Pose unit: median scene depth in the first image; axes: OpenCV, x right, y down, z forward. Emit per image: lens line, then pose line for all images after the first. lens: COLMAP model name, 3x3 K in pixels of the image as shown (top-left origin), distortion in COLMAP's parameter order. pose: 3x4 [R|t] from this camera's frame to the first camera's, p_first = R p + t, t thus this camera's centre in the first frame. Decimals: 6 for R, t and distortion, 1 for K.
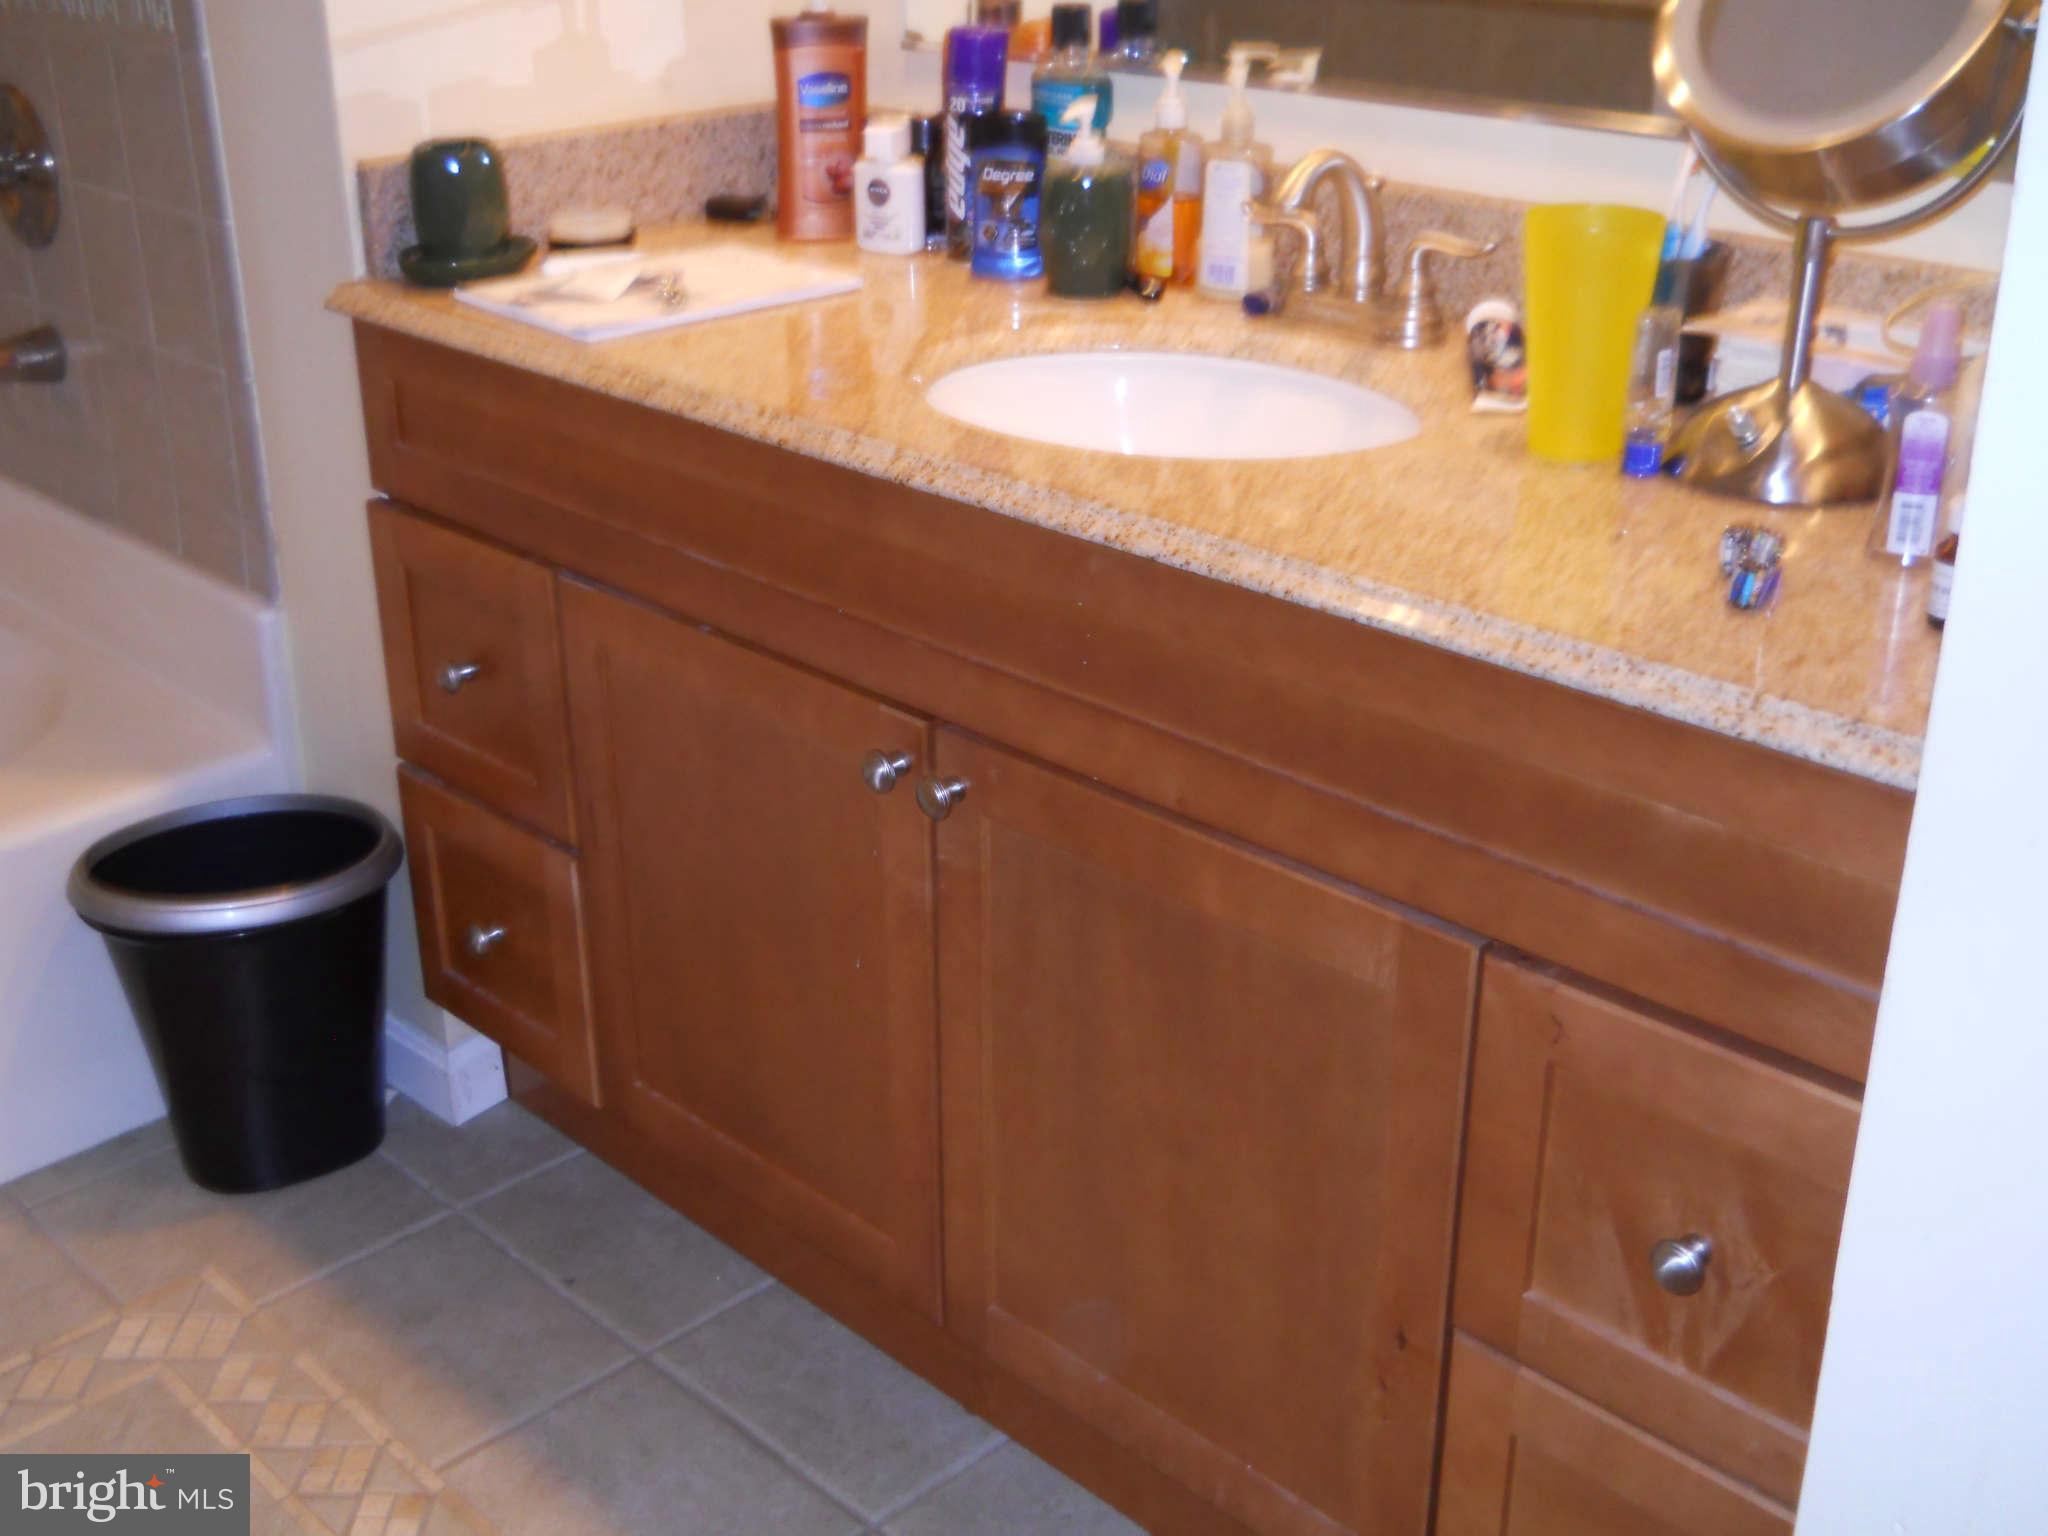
lens RADIAL K [[2360.7, 0, 1021.0], [0, 2360.7, 763.1], [0, 0, 1]] dist [0.009275, 0.000000]
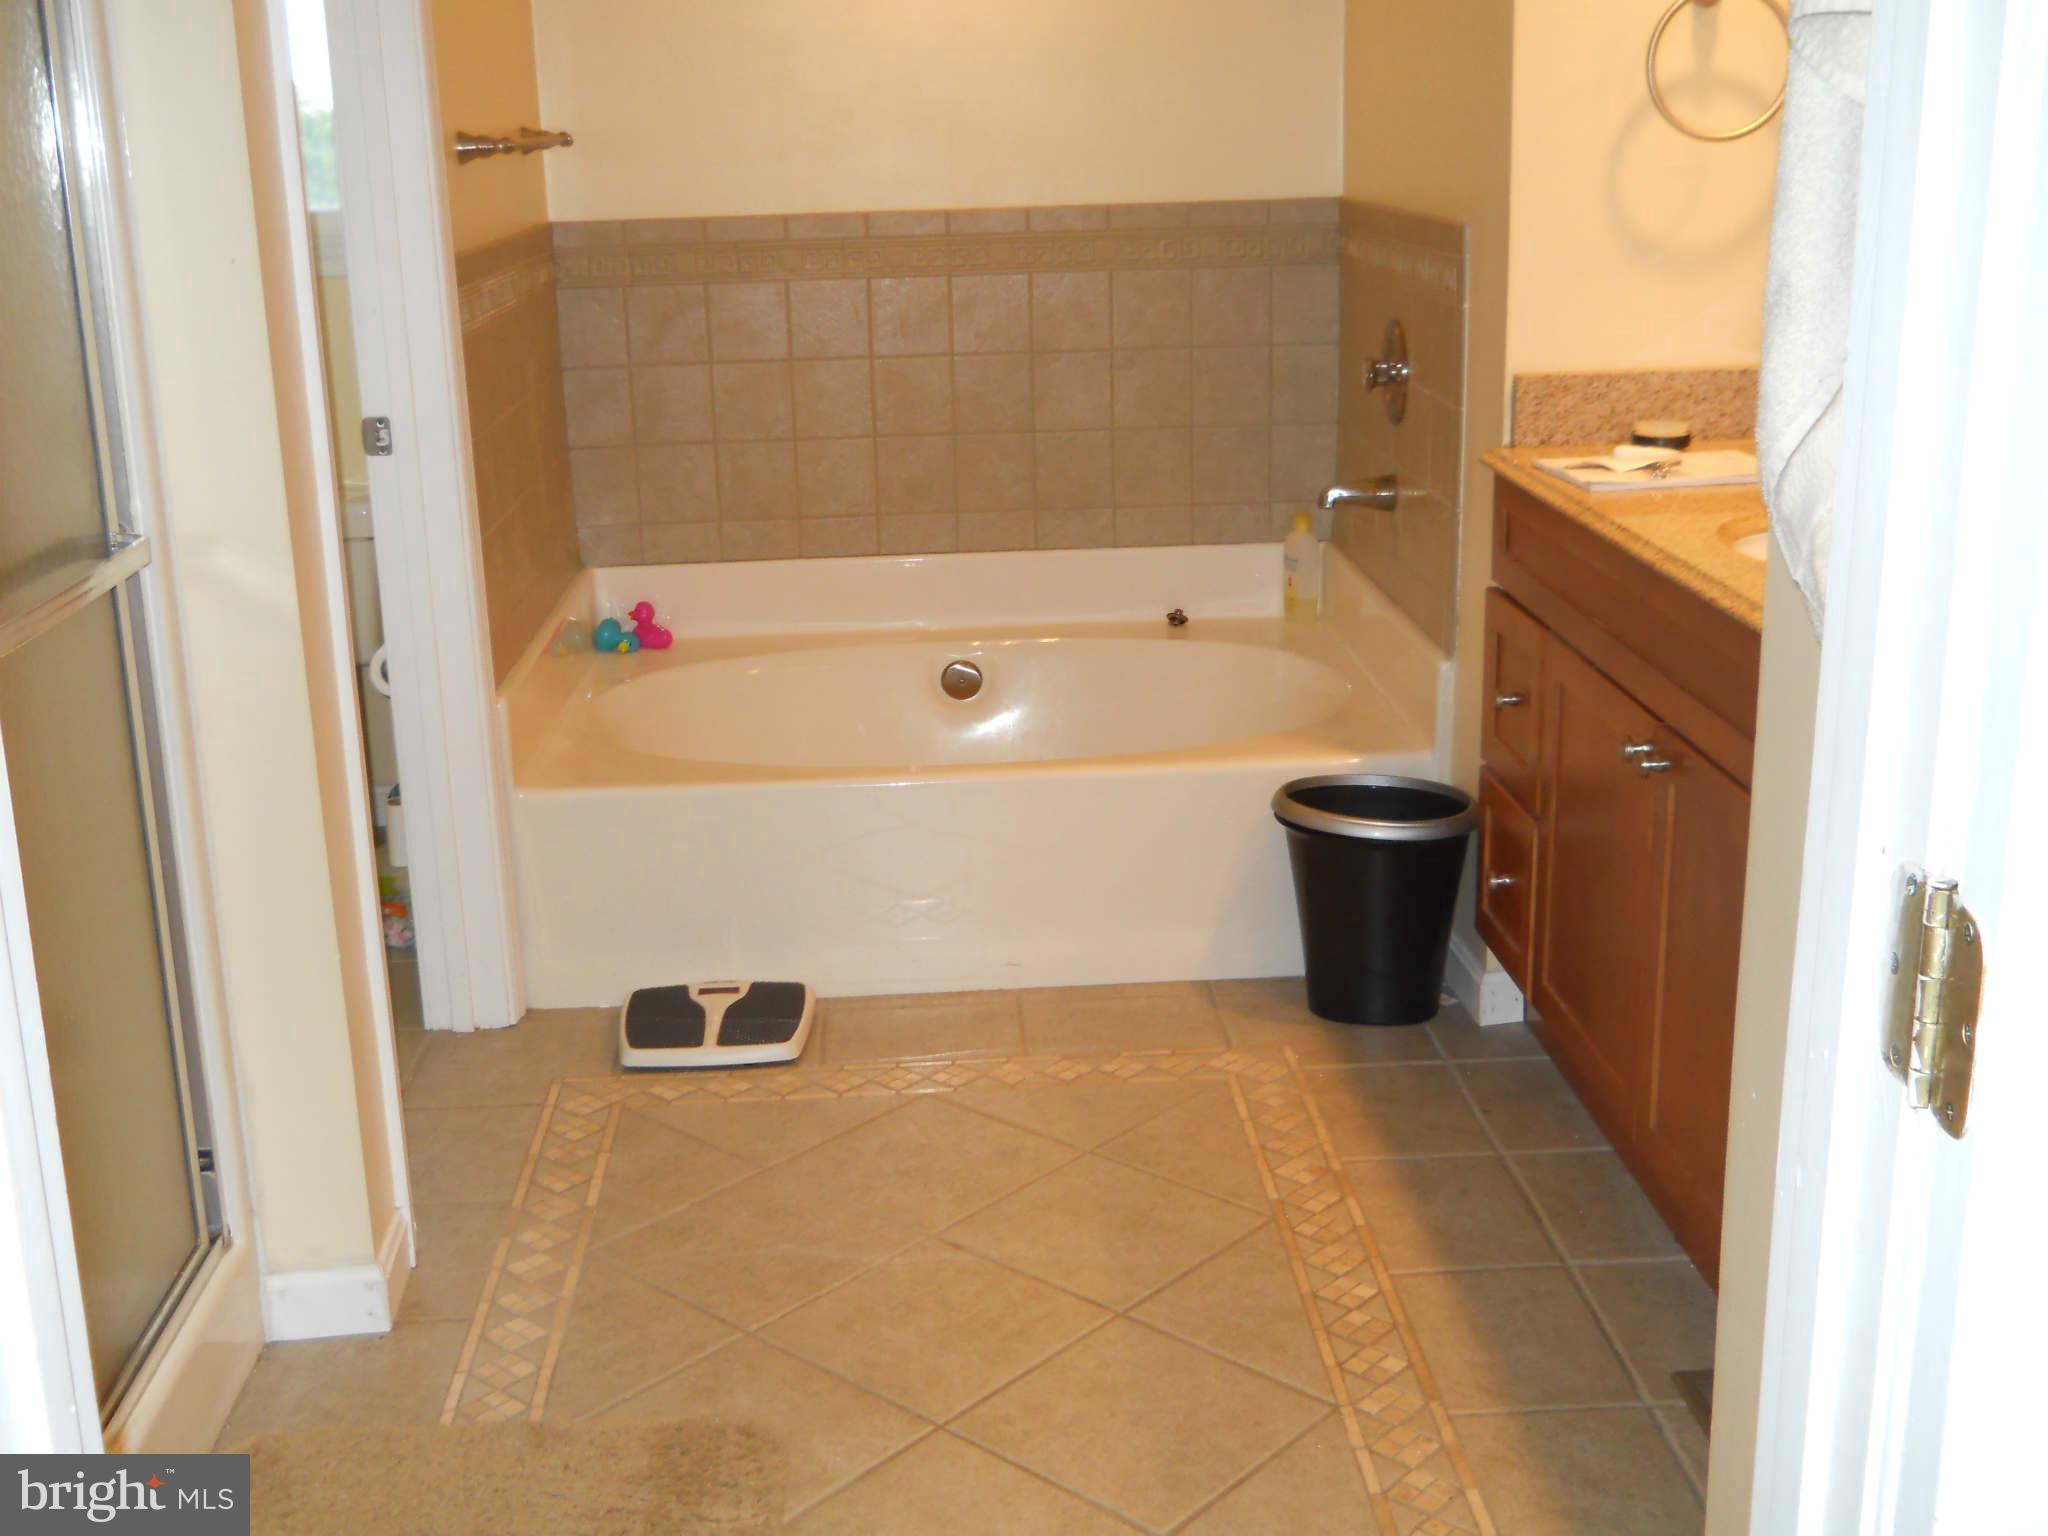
lens RADIAL K [[2360.7, 0, 1027.0], [0, 2360.7, 770.5], [0, 0, 1]] dist [0.009275, 0.000000]
pose [[0.769918, 0.177092, -0.613078, 0.445937], [-0.241582, 0.970104, -0.023163, 0.110492], [0.590648, 0.165942, 0.789682, -0.372346]]
